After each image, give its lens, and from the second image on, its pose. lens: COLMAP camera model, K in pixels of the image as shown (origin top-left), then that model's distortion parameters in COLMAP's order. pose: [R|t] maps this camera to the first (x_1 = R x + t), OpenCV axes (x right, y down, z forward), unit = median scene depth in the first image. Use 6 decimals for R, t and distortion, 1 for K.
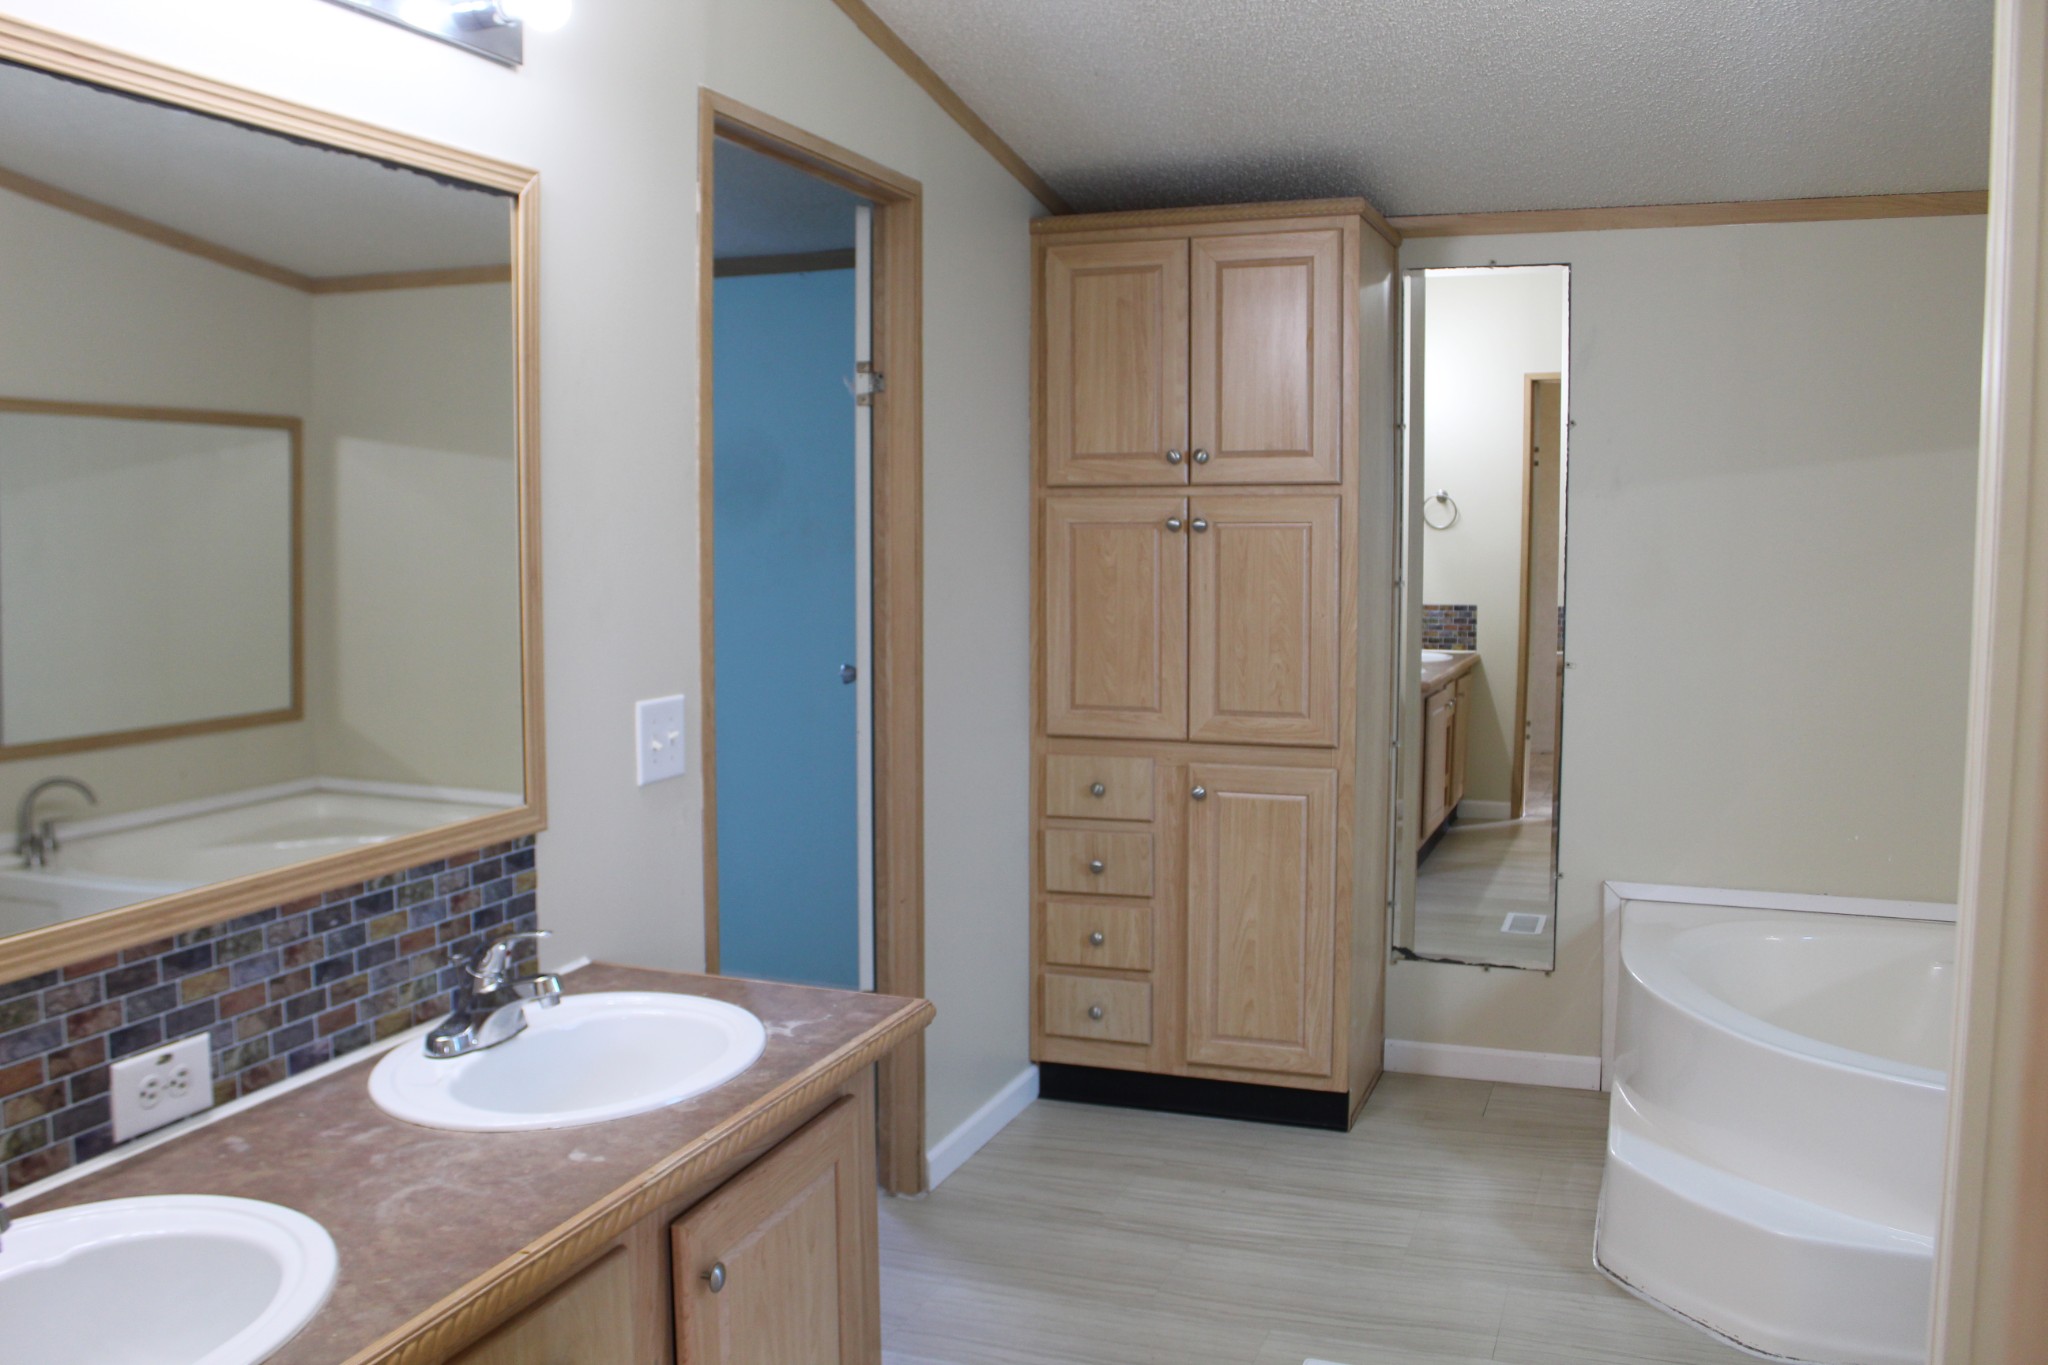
lens RADIAL K [[1722.6, 0, 1024.0], [0, 1722.6, 682.5], [0, 0, 1]] dist [-0.149600, 0.129863]
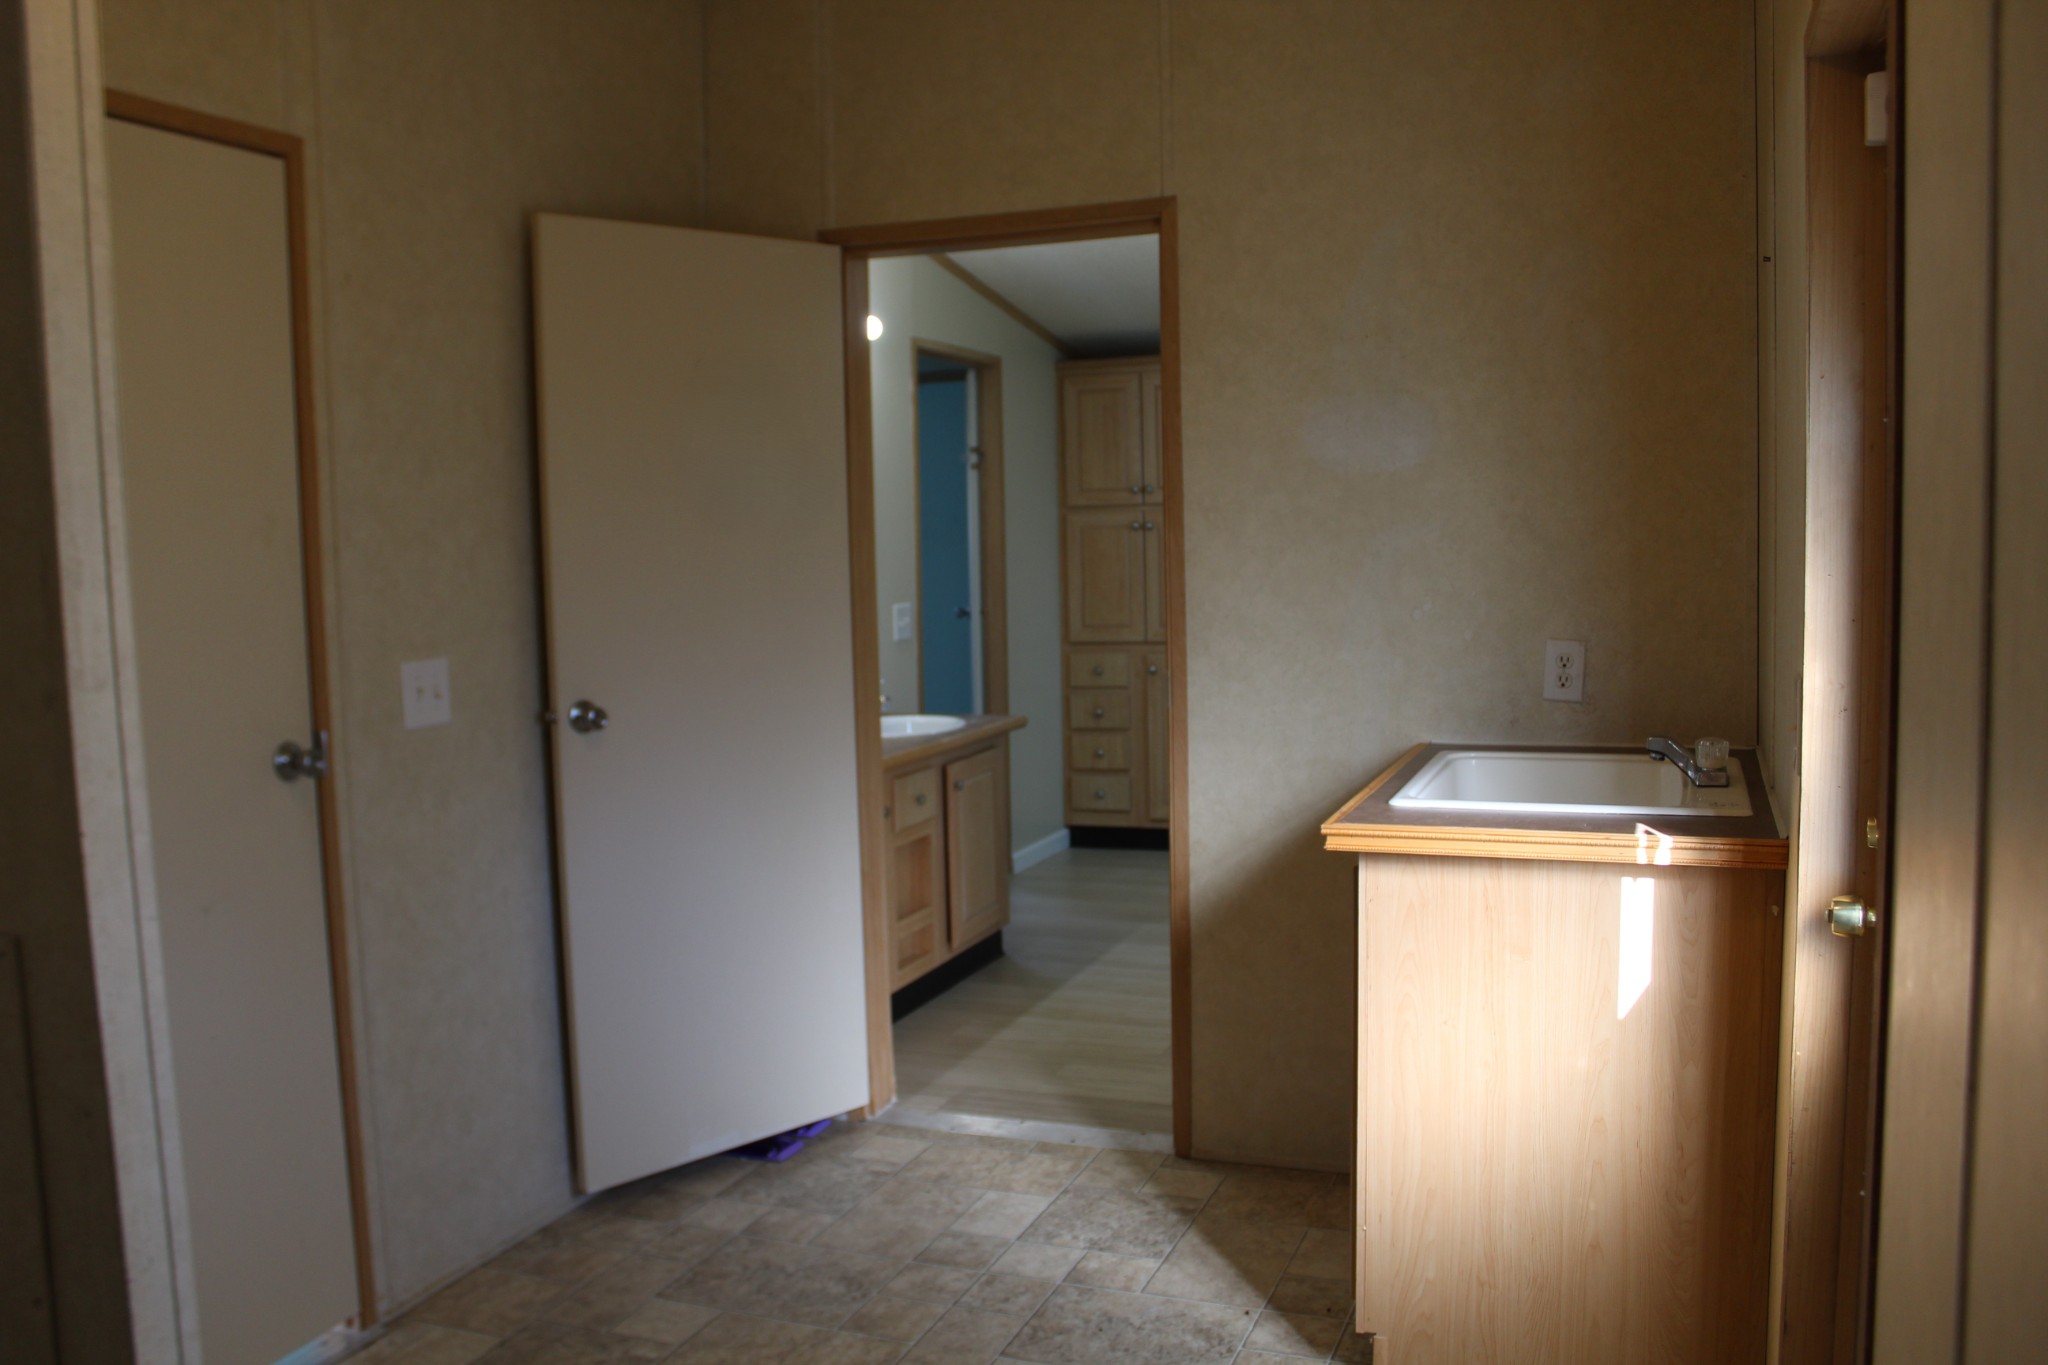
lens RADIAL K [[1722.6, 0, 1024.0], [0, 1722.6, 682.5], [0, 0, 1]] dist [-0.149600, 0.129863]
pose [[0.999690, -0.021664, -0.012244, -0.014464], [0.021577, 0.999741, -0.007186, 0.087427], [0.012397, 0.006920, 0.999899, -0.857837]]
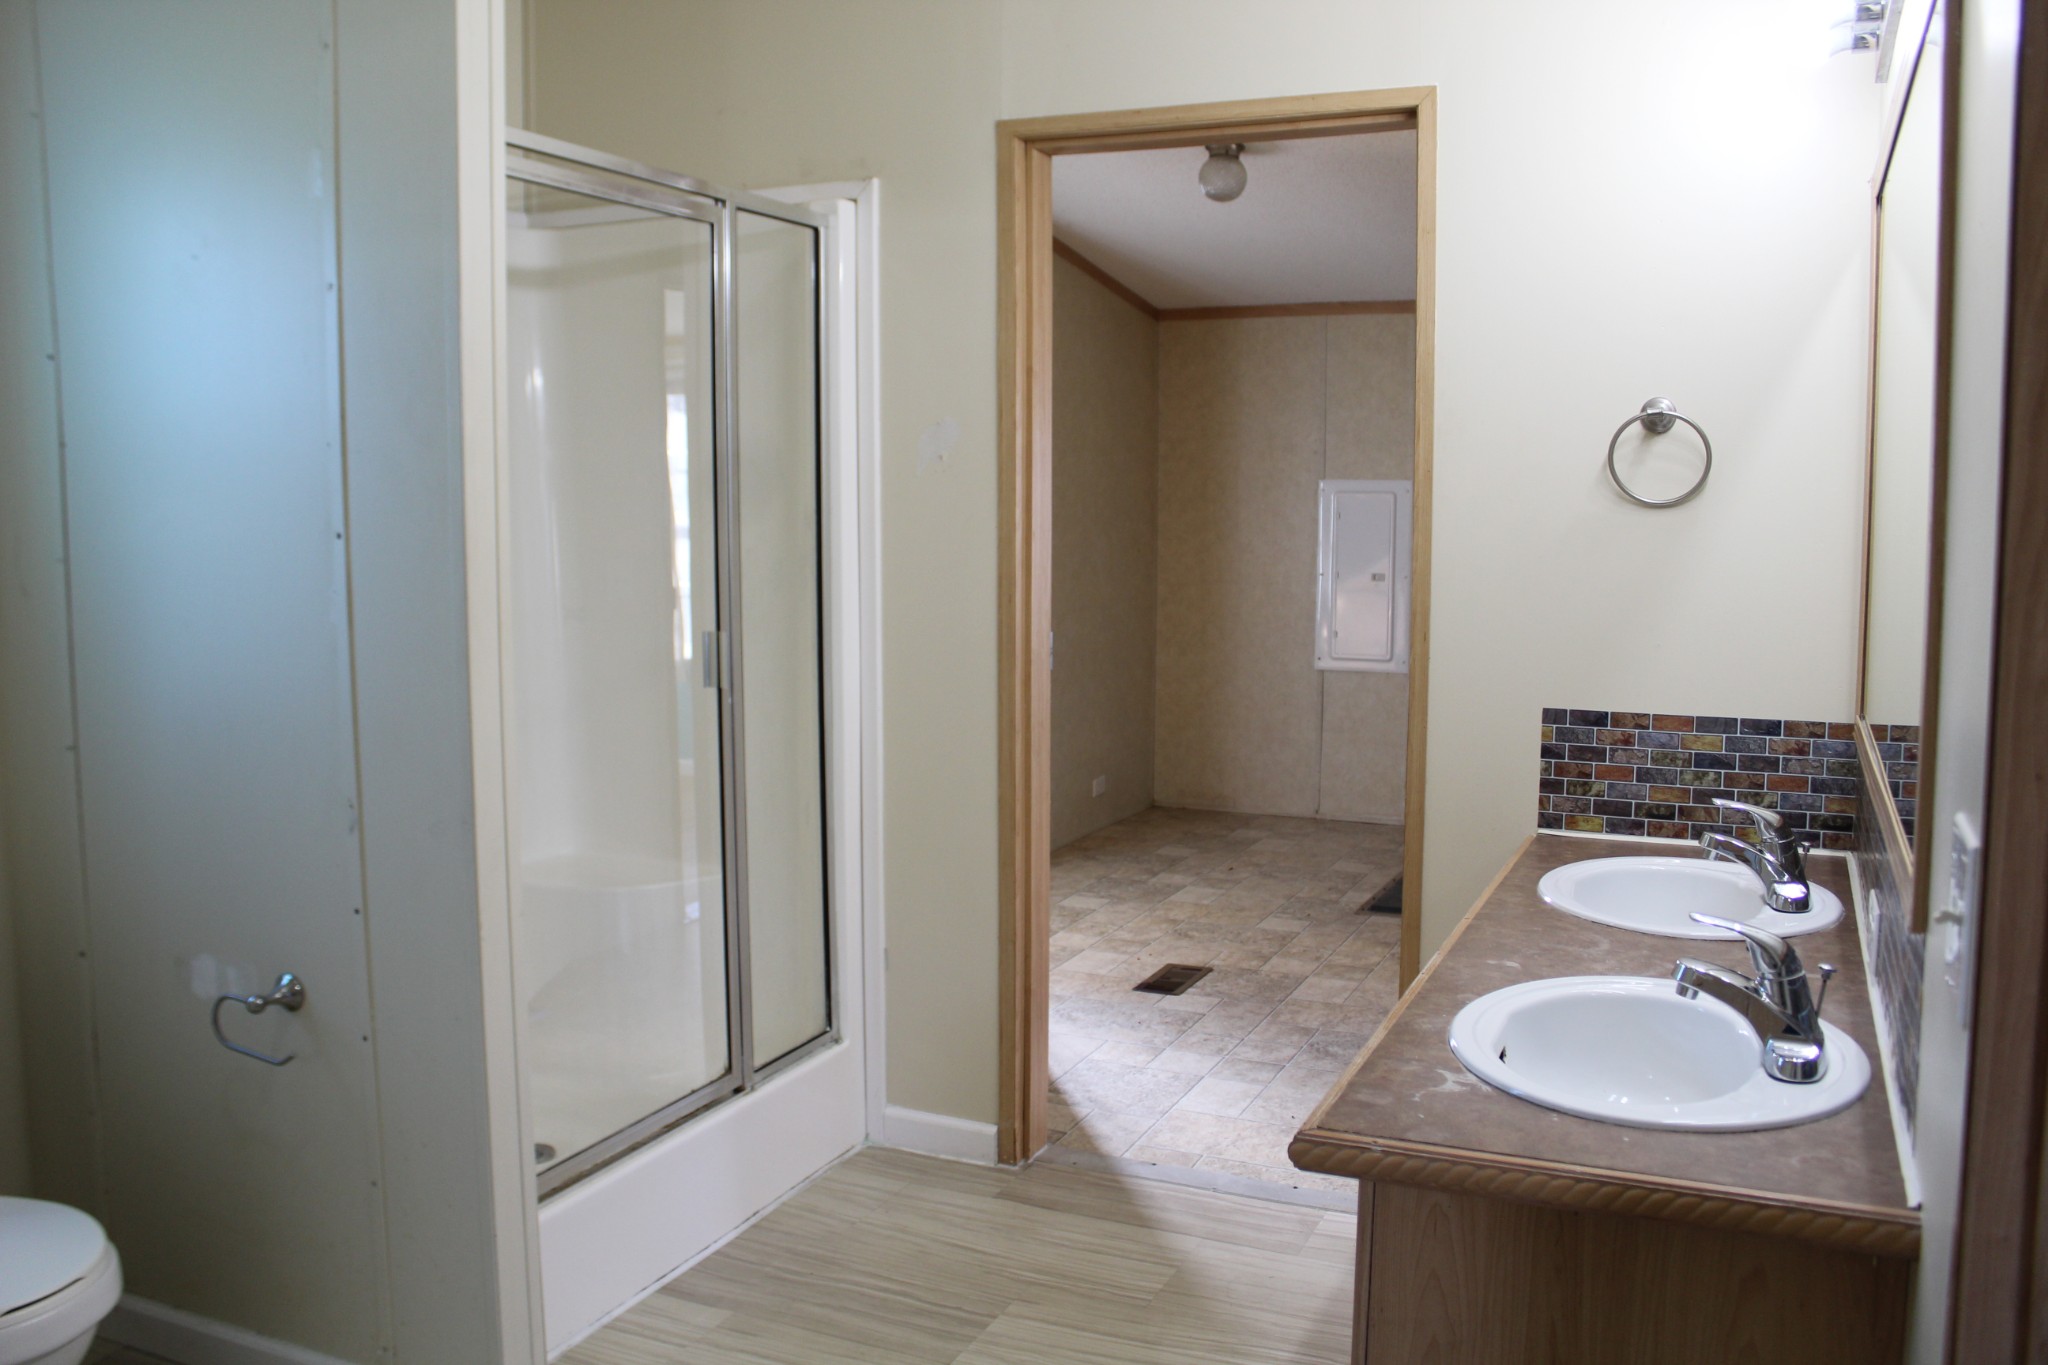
lens RADIAL K [[1722.6, 0, 1024.0], [0, 1722.6, 682.5], [0, 0, 1]] dist [-0.149600, 0.129863]
pose [[-0.997636, -0.009846, 0.068017, 0.005875], [0.004122, 0.979329, 0.202230, -0.078972], [-0.068603, 0.202032, -0.976973, 0.967337]]
